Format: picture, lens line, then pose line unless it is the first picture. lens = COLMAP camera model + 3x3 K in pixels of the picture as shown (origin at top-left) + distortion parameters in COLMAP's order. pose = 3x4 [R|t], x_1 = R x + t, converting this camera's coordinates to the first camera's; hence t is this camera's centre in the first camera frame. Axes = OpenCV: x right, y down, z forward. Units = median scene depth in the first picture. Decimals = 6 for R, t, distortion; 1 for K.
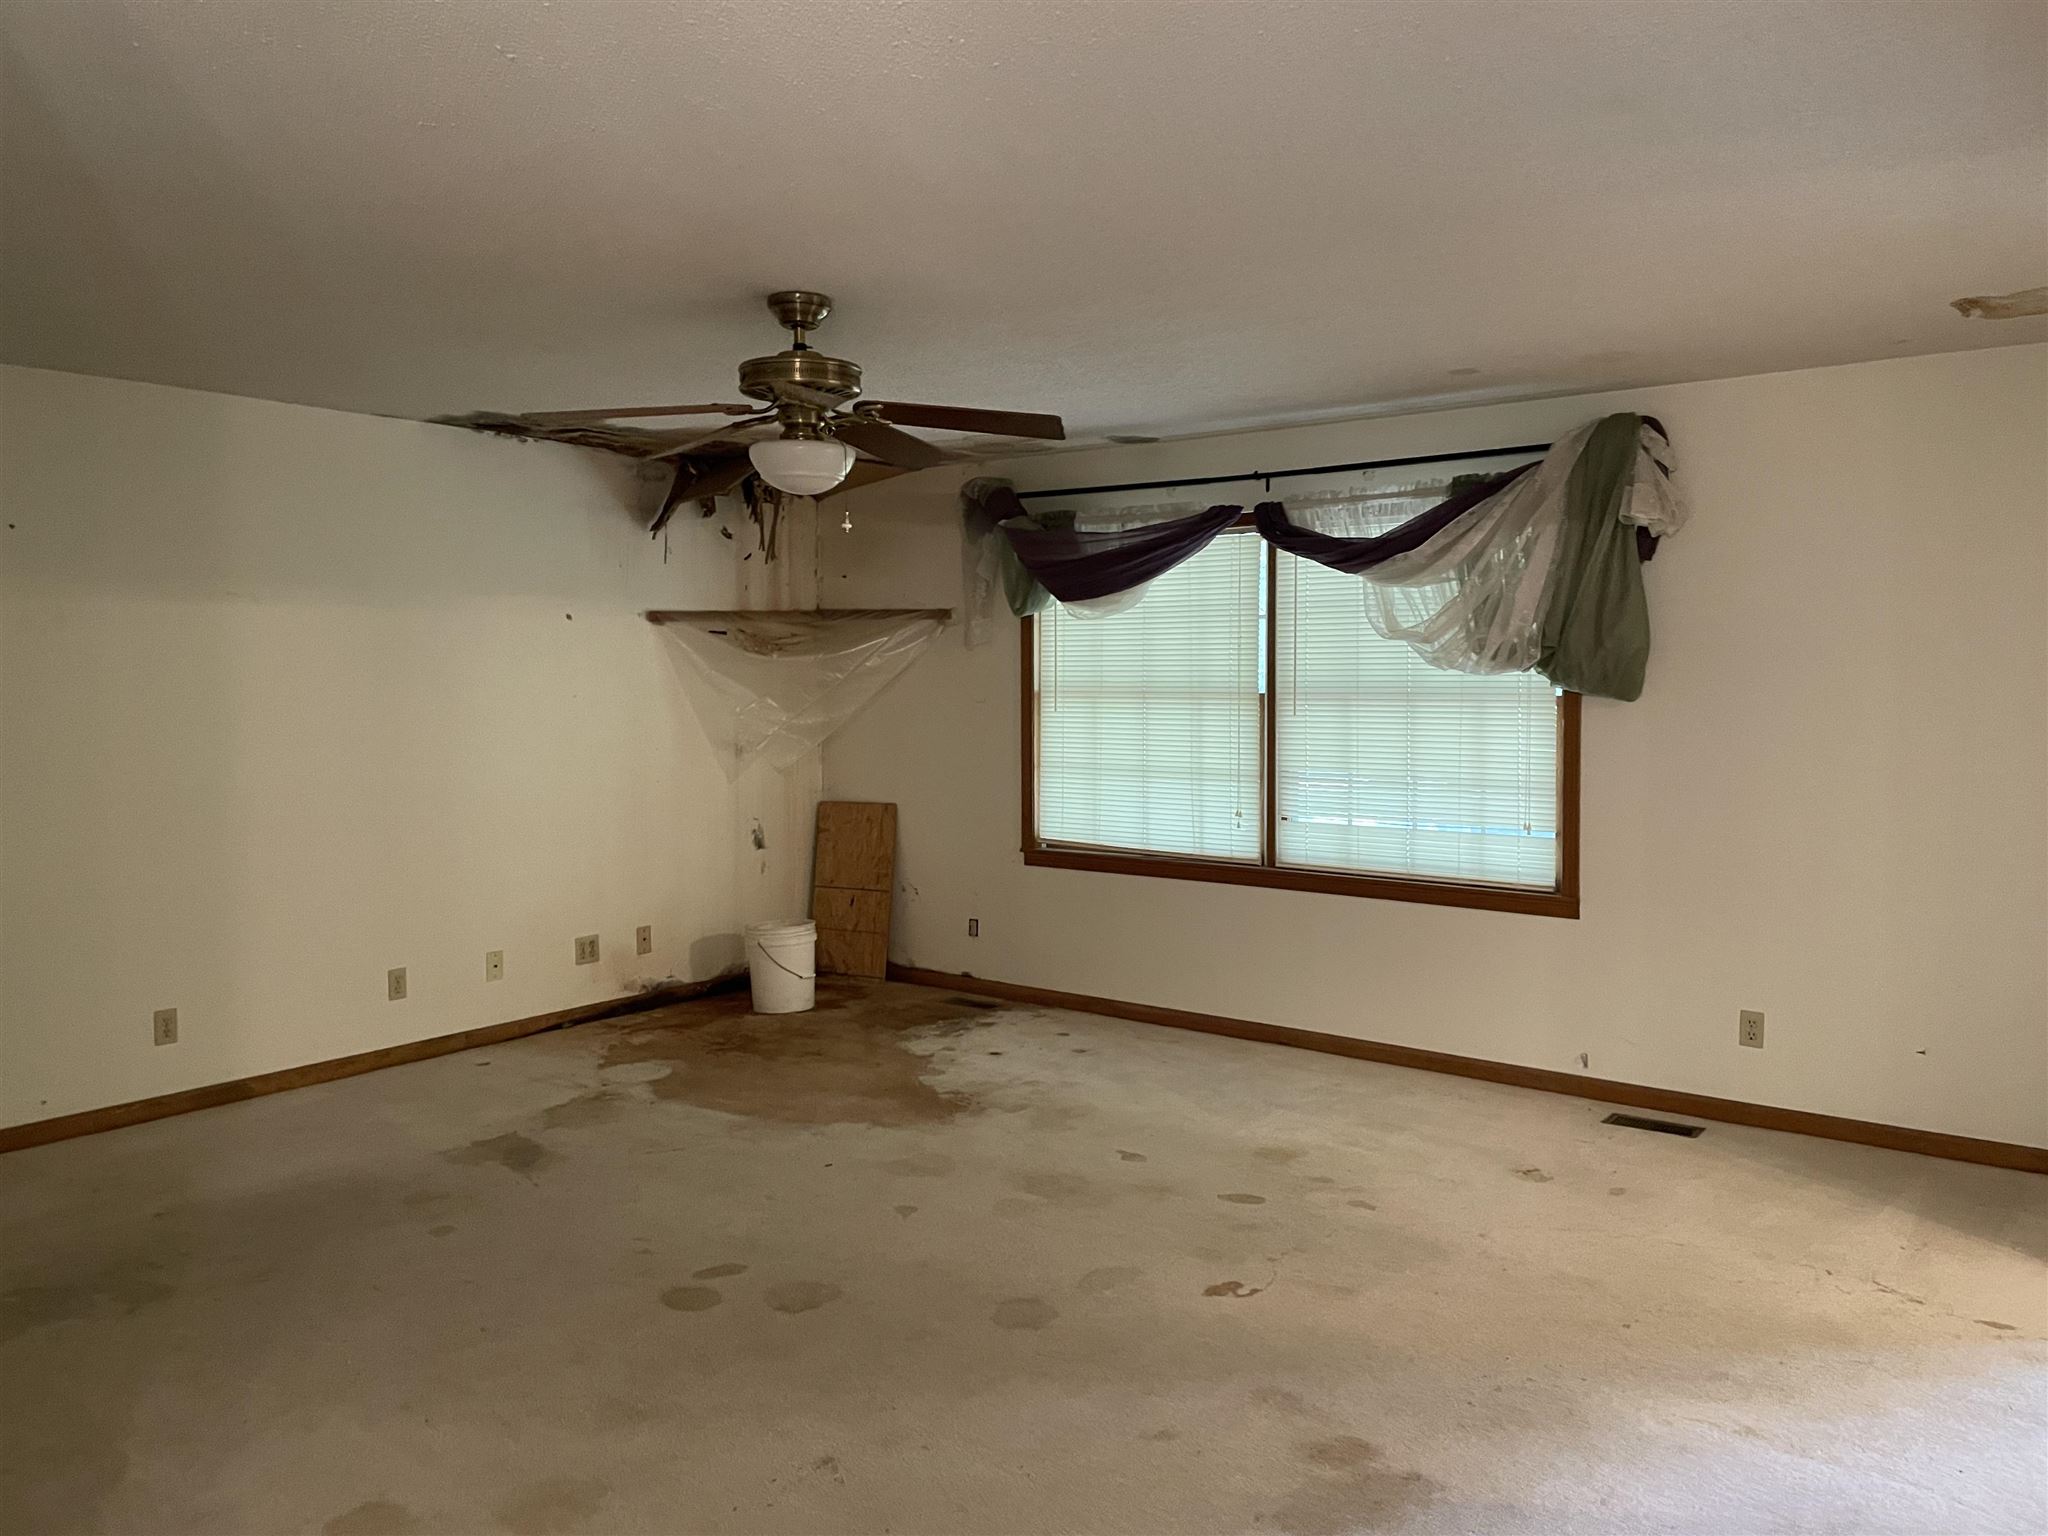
lens RADIAL K [[1503.0, 0, 1024.4], [0, 1503.0, 716.3], [0, 0, 1]] dist [0.081488, -0.118778]
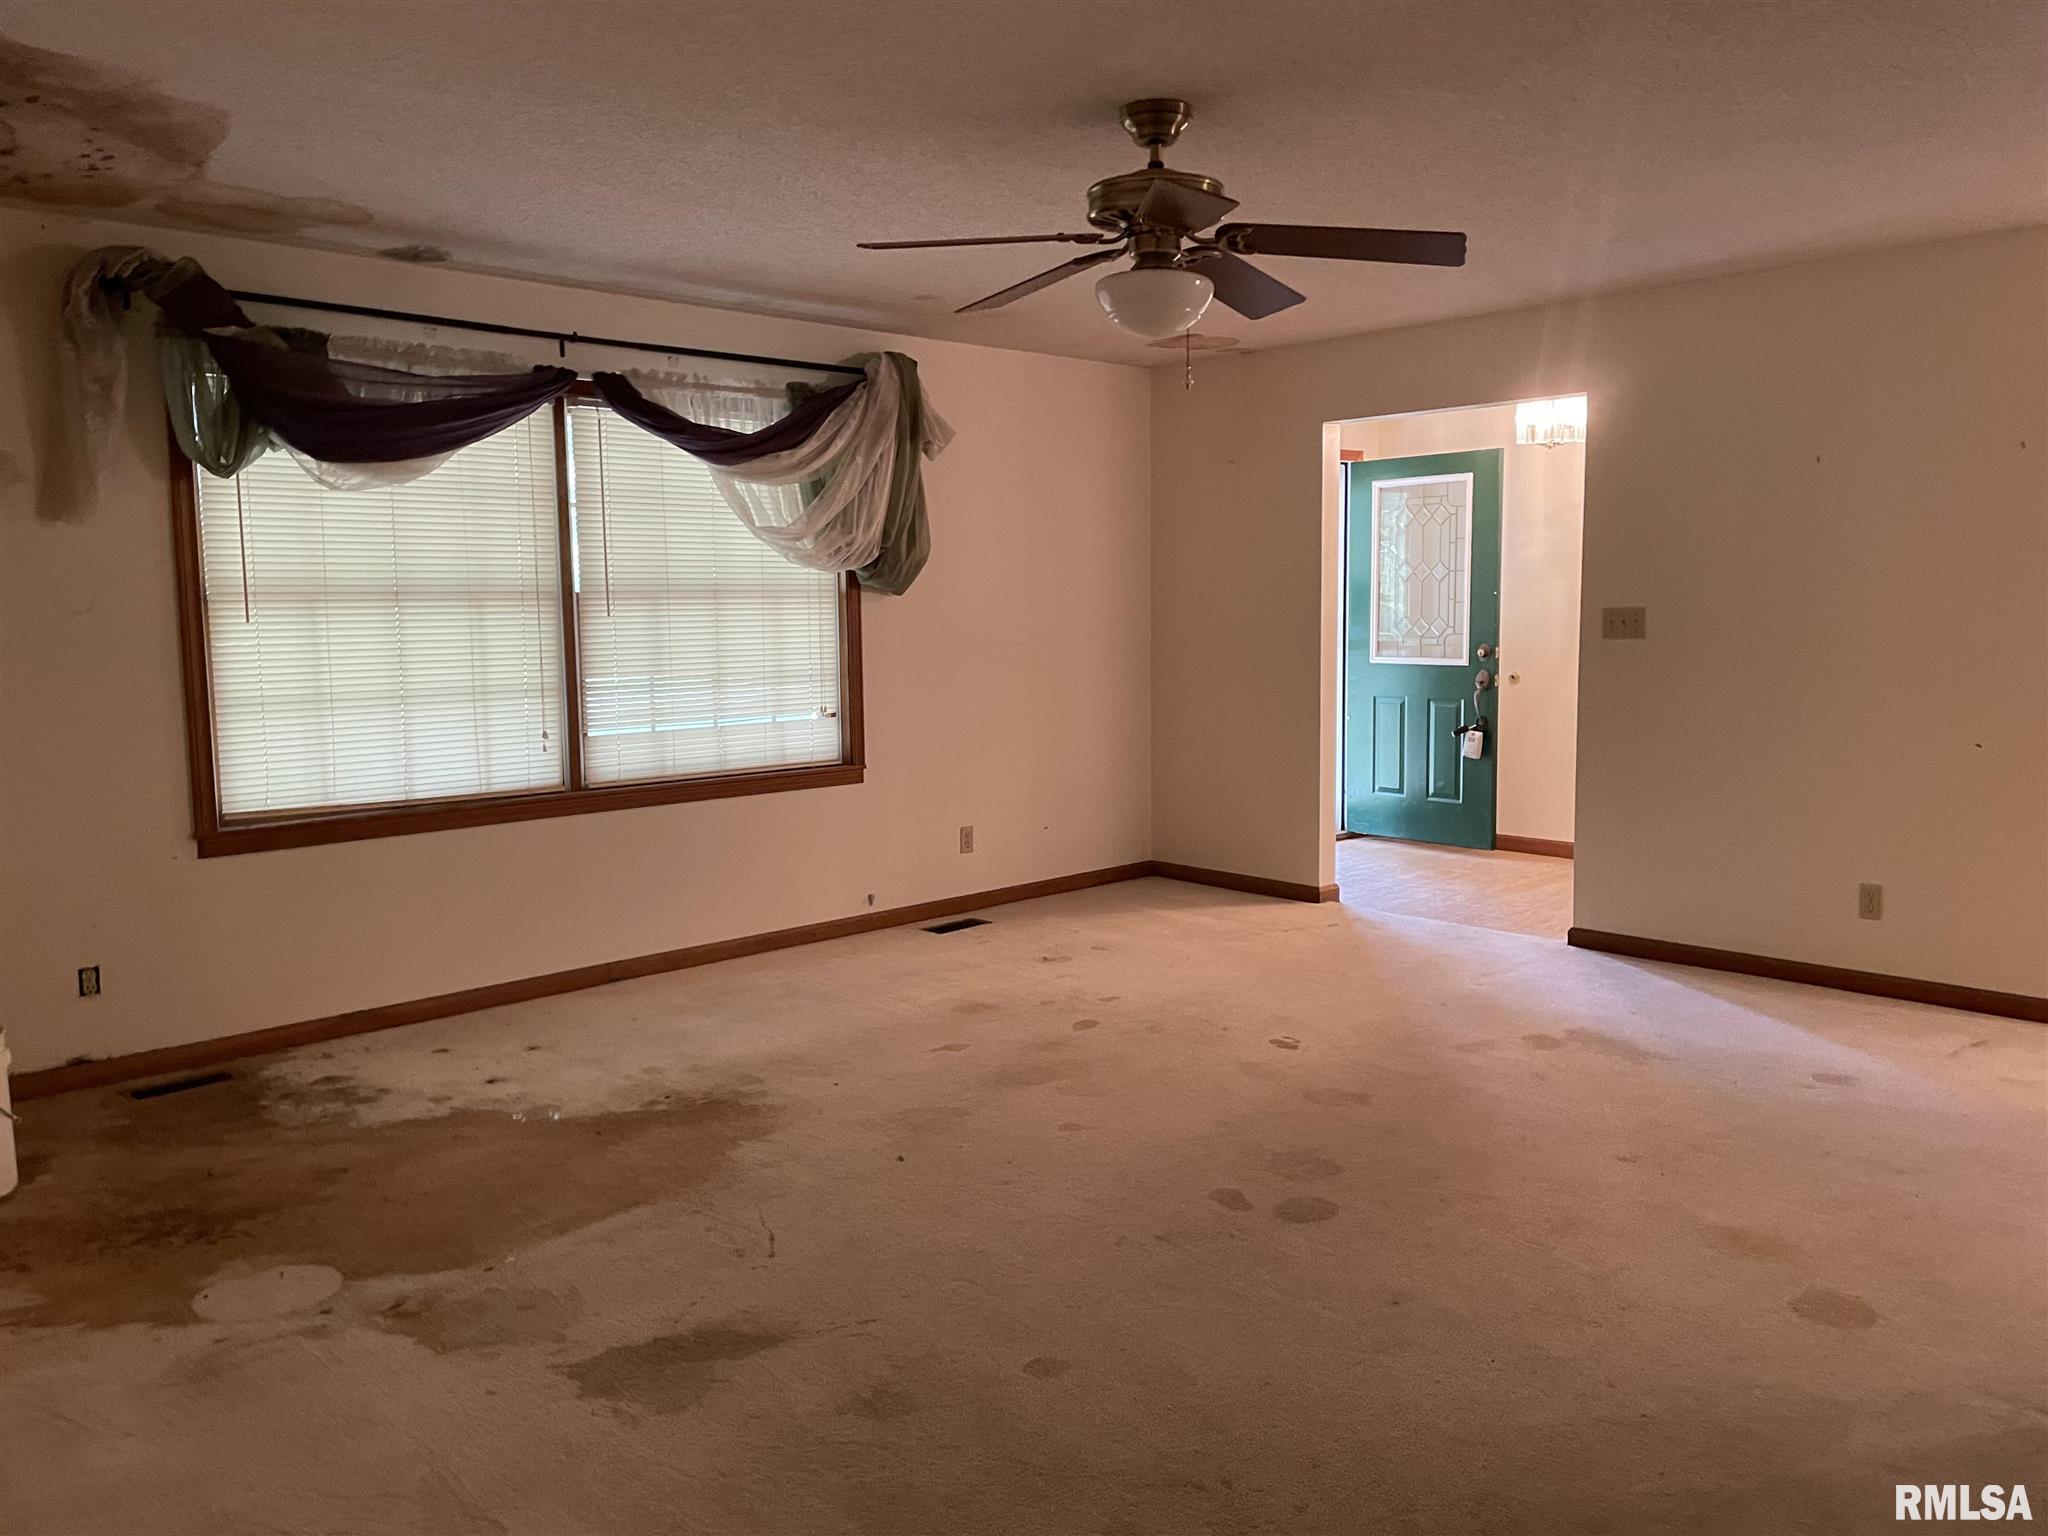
lens RADIAL K [[1538.3, 0, 1033.3], [0, 1538.3, 752.6], [0, 0, 1]] dist [0.097615, -0.124112]
pose [[0.162005, -0.101675, 0.981538, -0.746997], [0.038126, 0.994580, 0.096733, 0.000196], [-0.986053, 0.021751, 0.165004, 0.640772]]
